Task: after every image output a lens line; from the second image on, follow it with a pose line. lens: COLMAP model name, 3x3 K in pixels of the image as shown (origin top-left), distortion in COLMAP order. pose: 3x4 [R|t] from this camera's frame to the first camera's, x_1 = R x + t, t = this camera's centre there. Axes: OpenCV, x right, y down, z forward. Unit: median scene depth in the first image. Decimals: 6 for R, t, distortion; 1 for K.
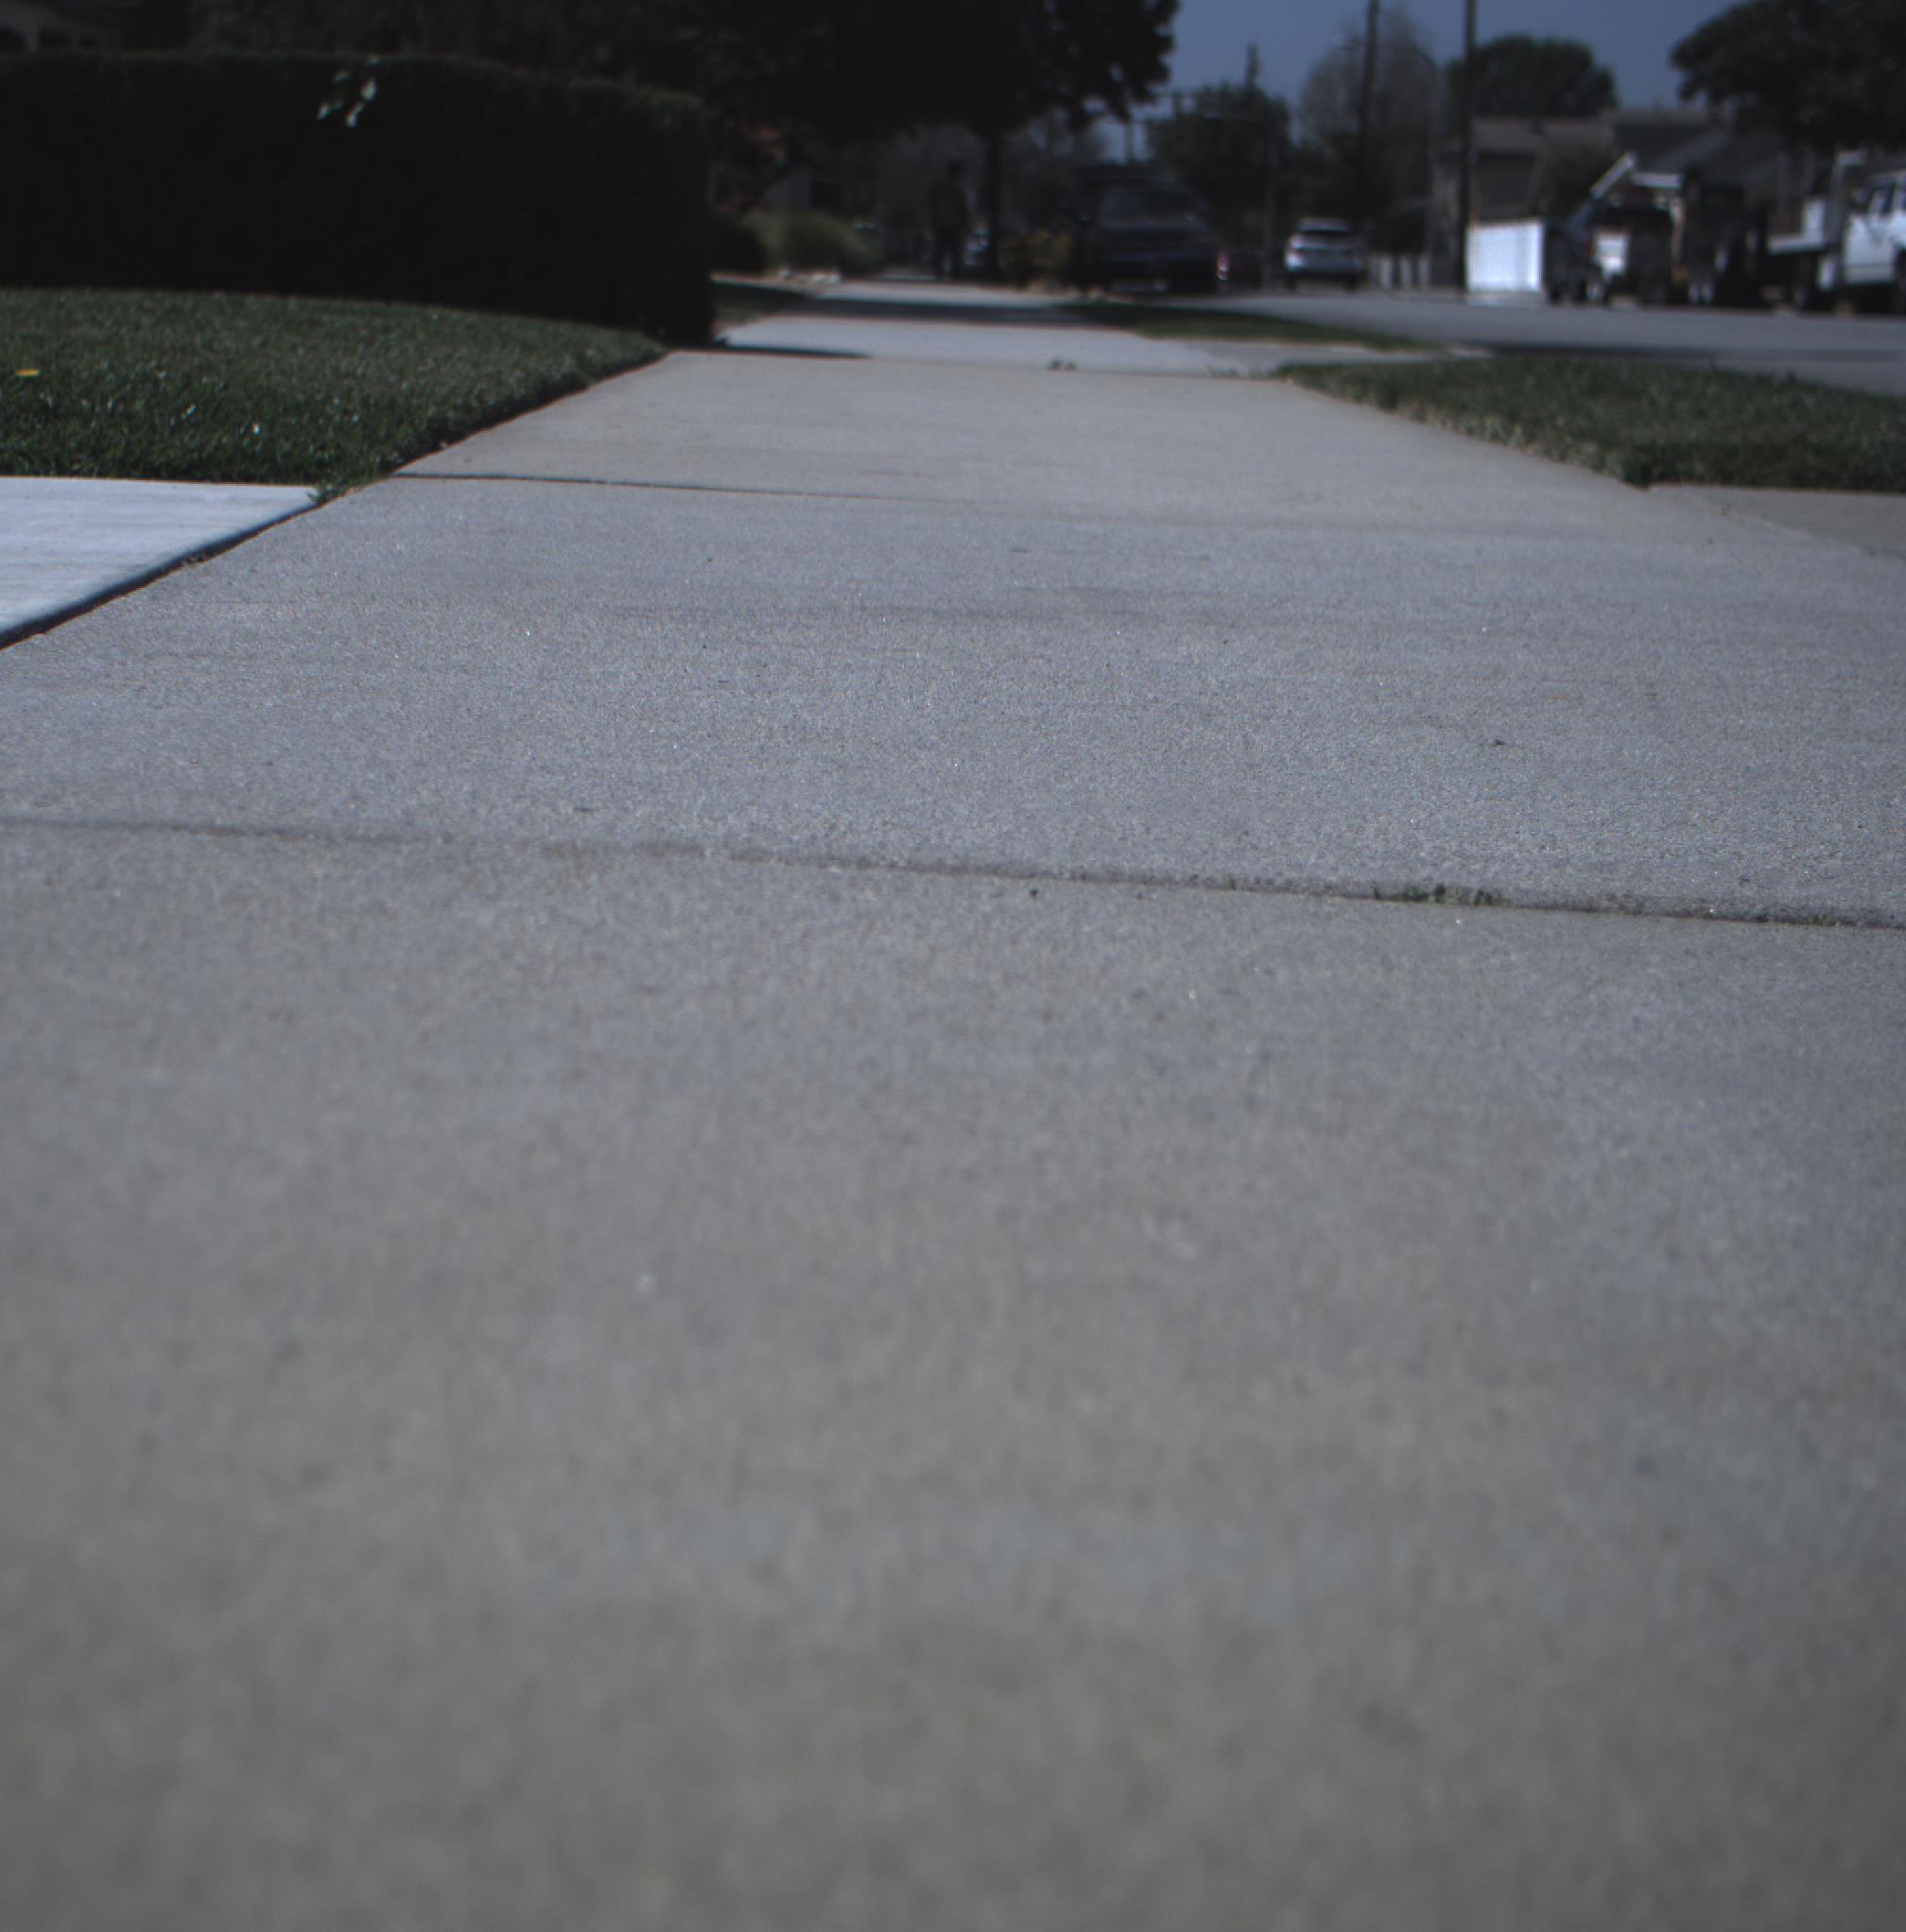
lens RADIAL K [[4167.4, 0, 692.1], [0, 4167.4, 965.4], [0, 0, 1]] dist [-0.189993, 0.687357]
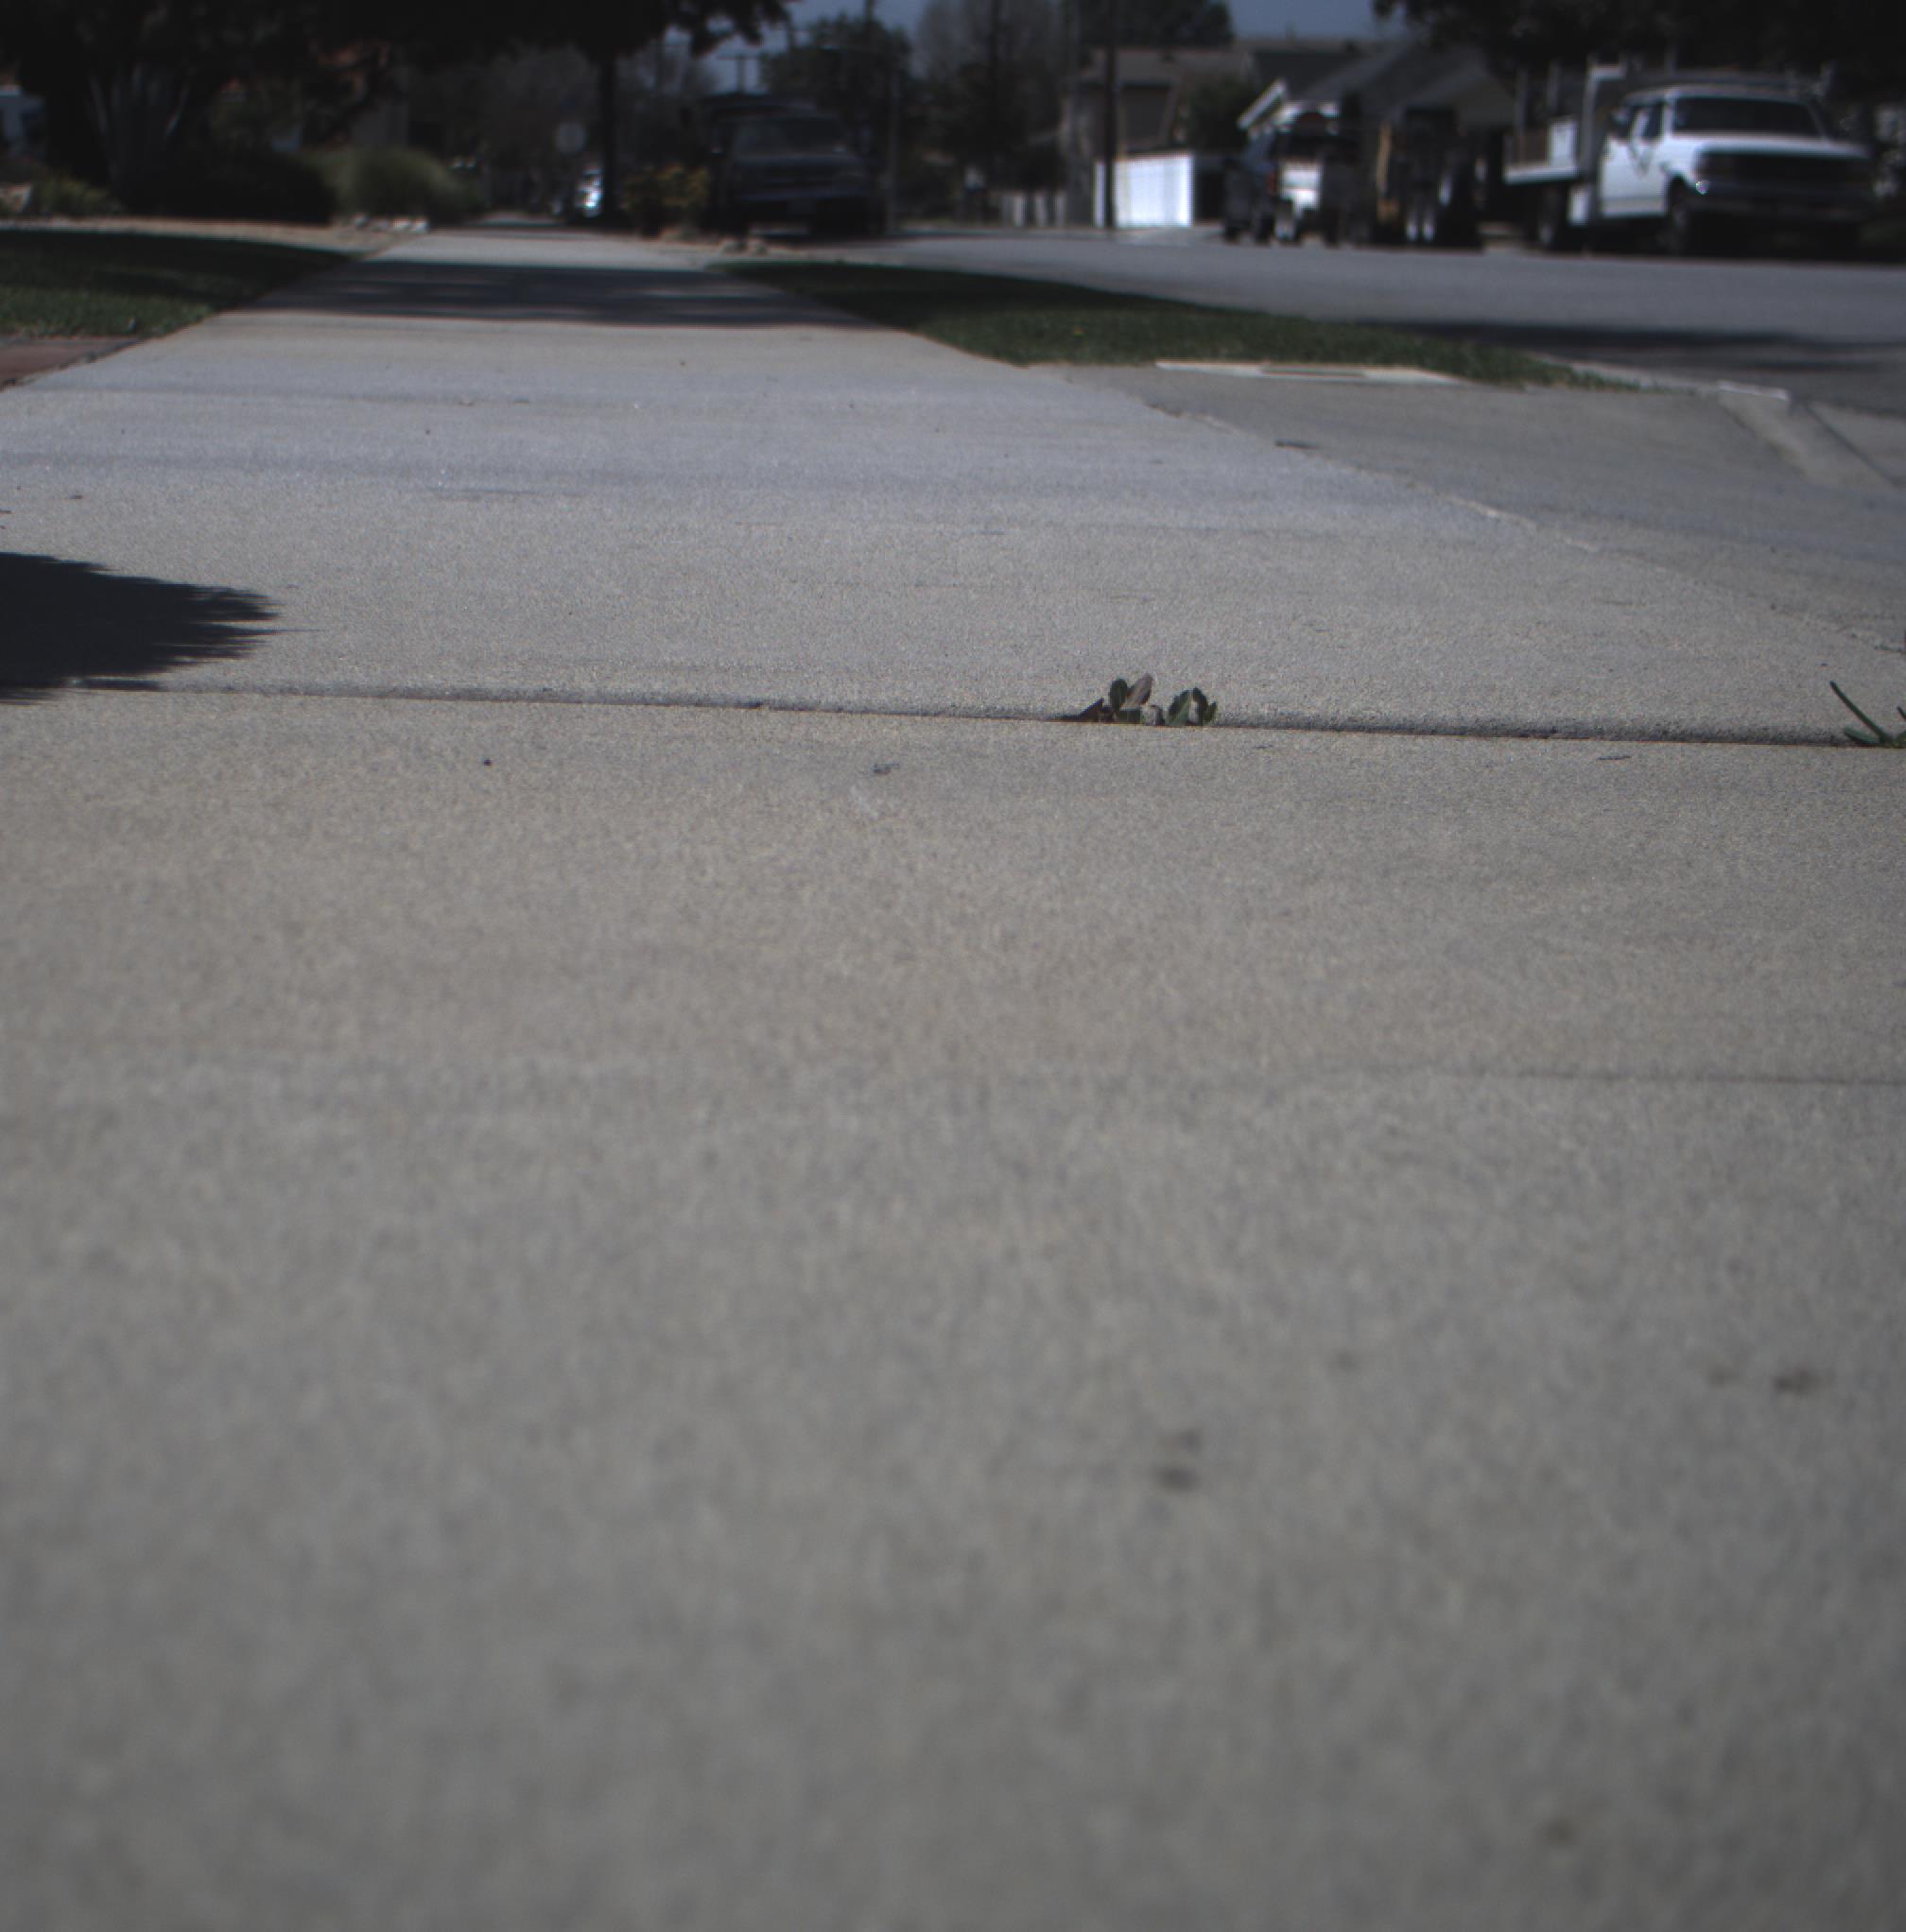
lens RADIAL K [[4167.4, 0, 692.1], [0, 4167.4, 965.4], [0, 0, 1]] dist [-0.189993, 0.687357]
pose [[0.995655, -0.025091, 0.089677, 0.007908], [0.023882, 0.999609, 0.014535, -0.022417], [-0.090006, -0.012330, 0.995865, 0.131958]]
